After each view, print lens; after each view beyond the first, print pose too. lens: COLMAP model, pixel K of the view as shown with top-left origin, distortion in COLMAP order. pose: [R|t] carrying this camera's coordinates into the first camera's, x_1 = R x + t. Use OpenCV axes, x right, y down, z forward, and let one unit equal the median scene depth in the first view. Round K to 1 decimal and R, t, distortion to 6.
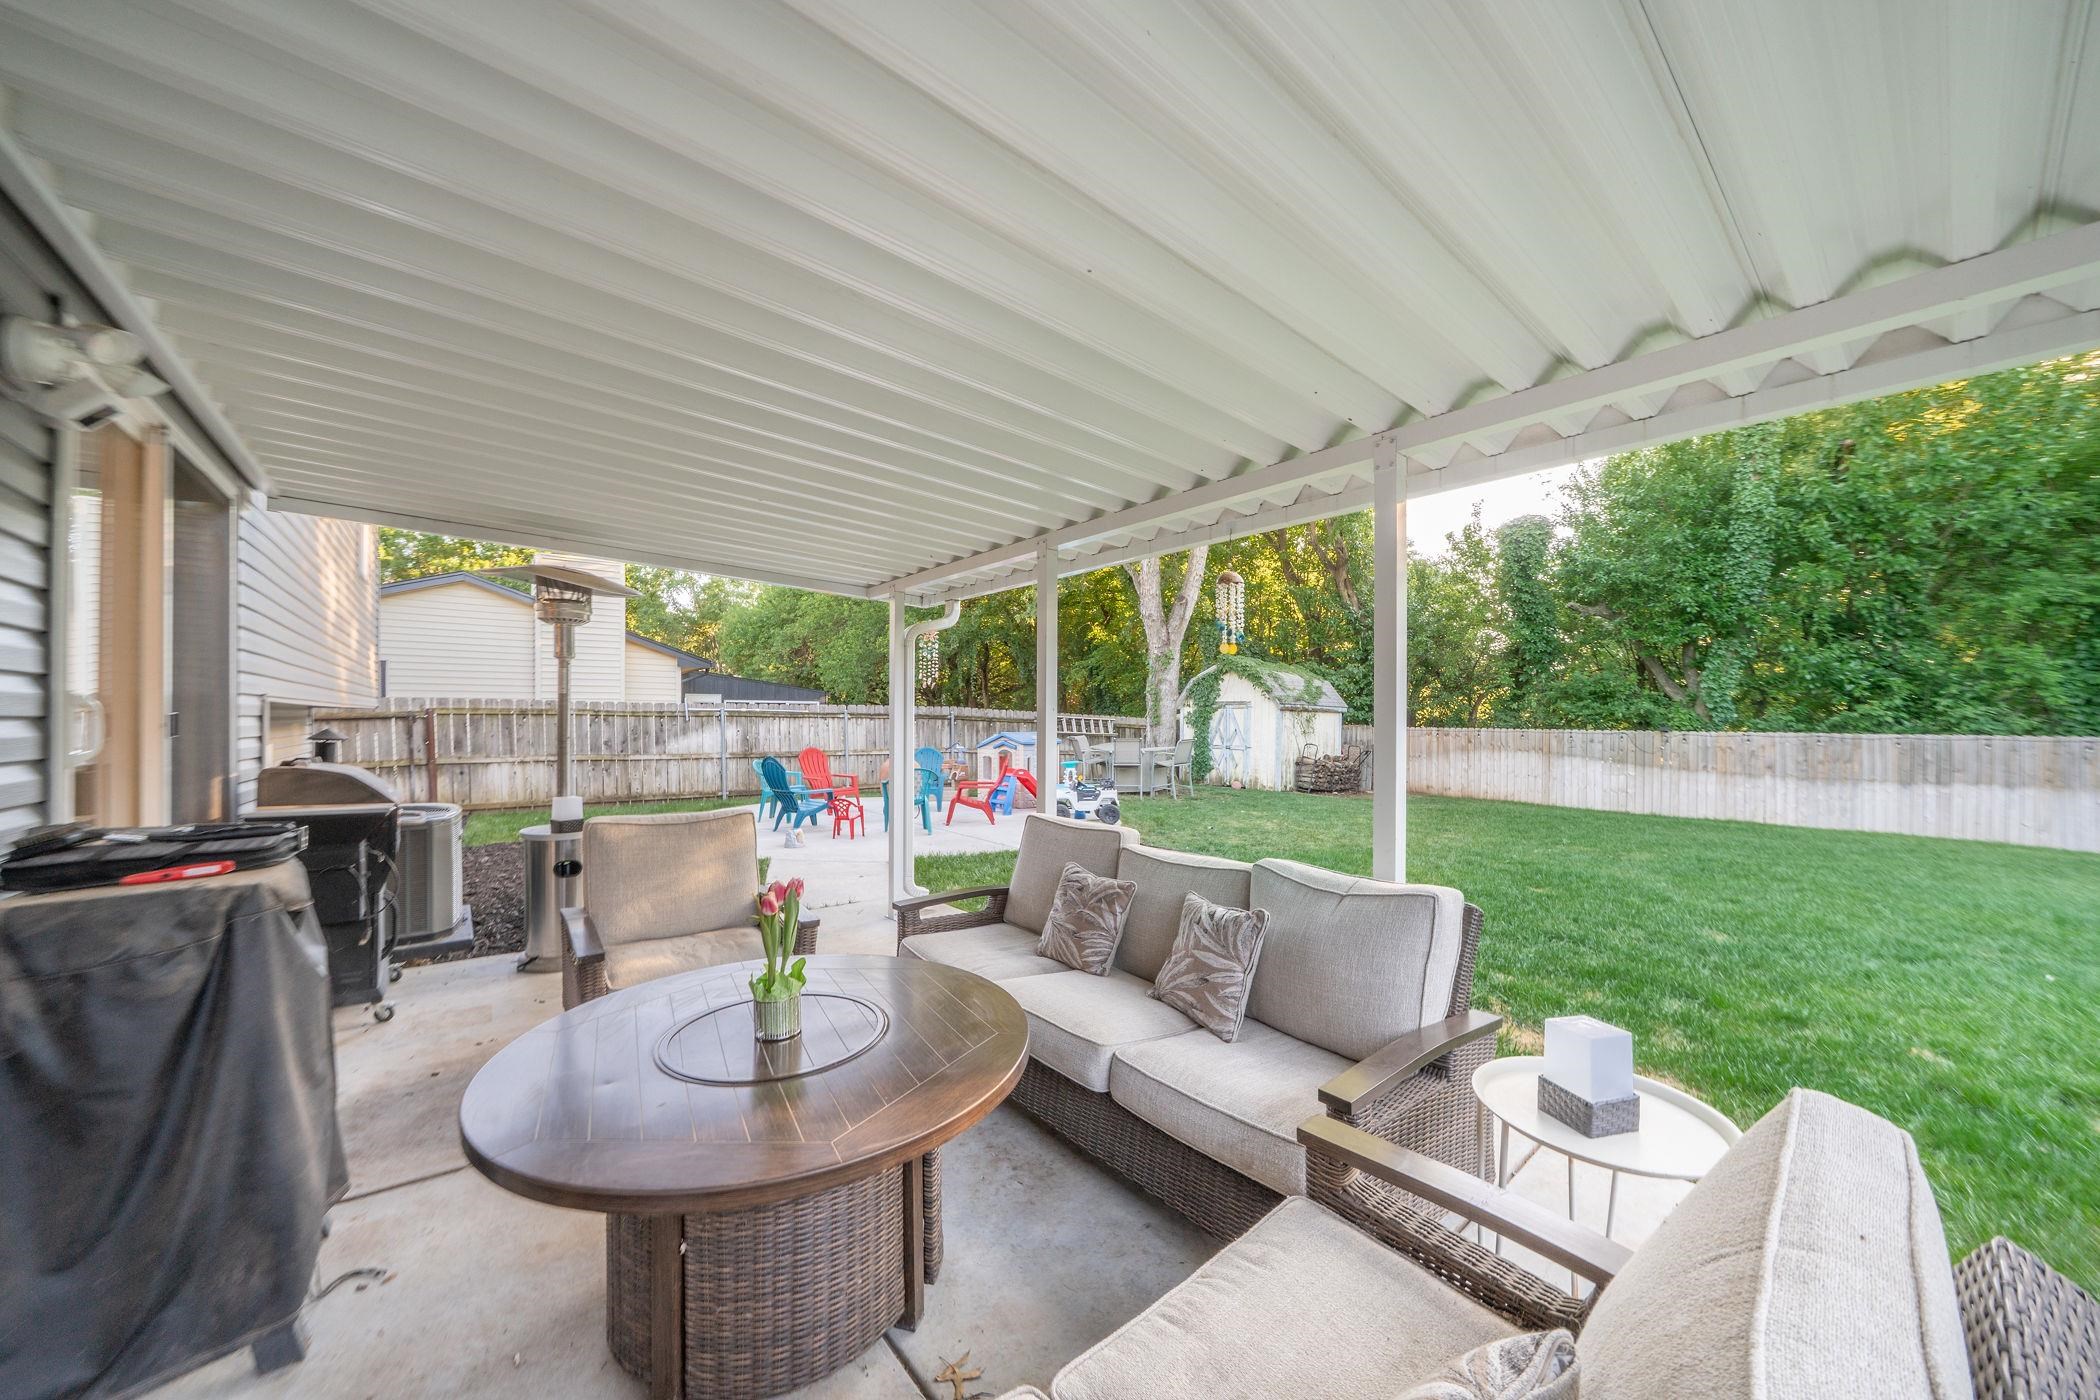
lens RADIAL K [[715.4, 0, 1038.7], [0, 715.4, 703.7], [0, 0, 1]] dist [-0.011324, 0.000142]
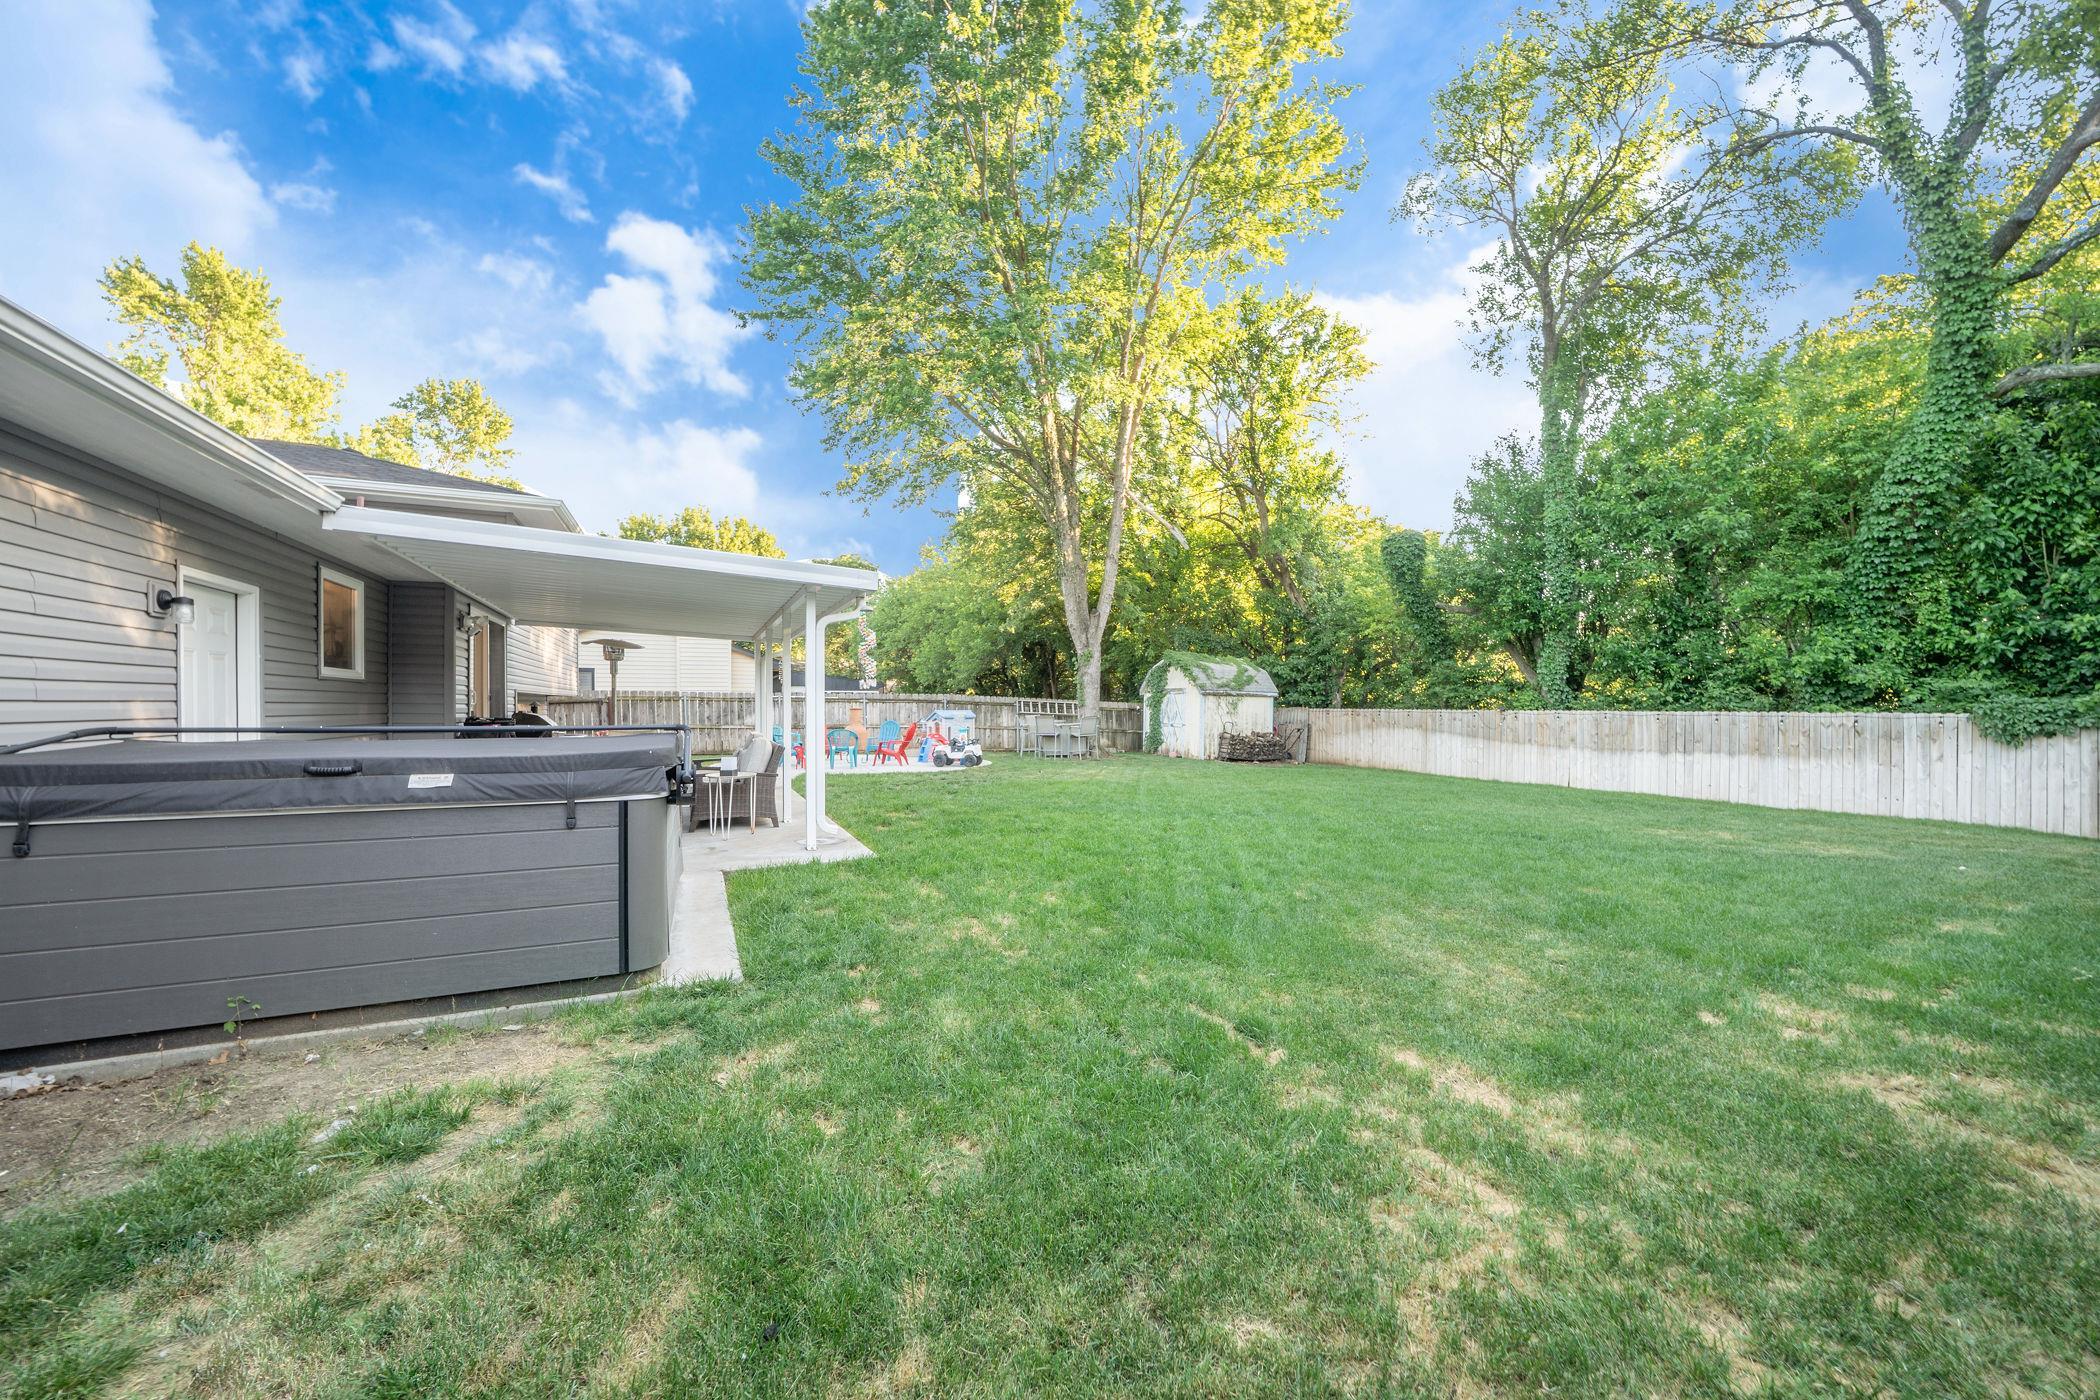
lens RADIAL K [[715.4, 0, 1038.7], [0, 715.4, 703.7], [0, 0, 1]] dist [-0.011324, 0.000142]
pose [[0.972687, -0.004188, -0.232084, 0.384304], [0.007770, 0.999864, 0.014521, 0.004477], [0.231992, -0.015928, 0.972587, -0.309111]]
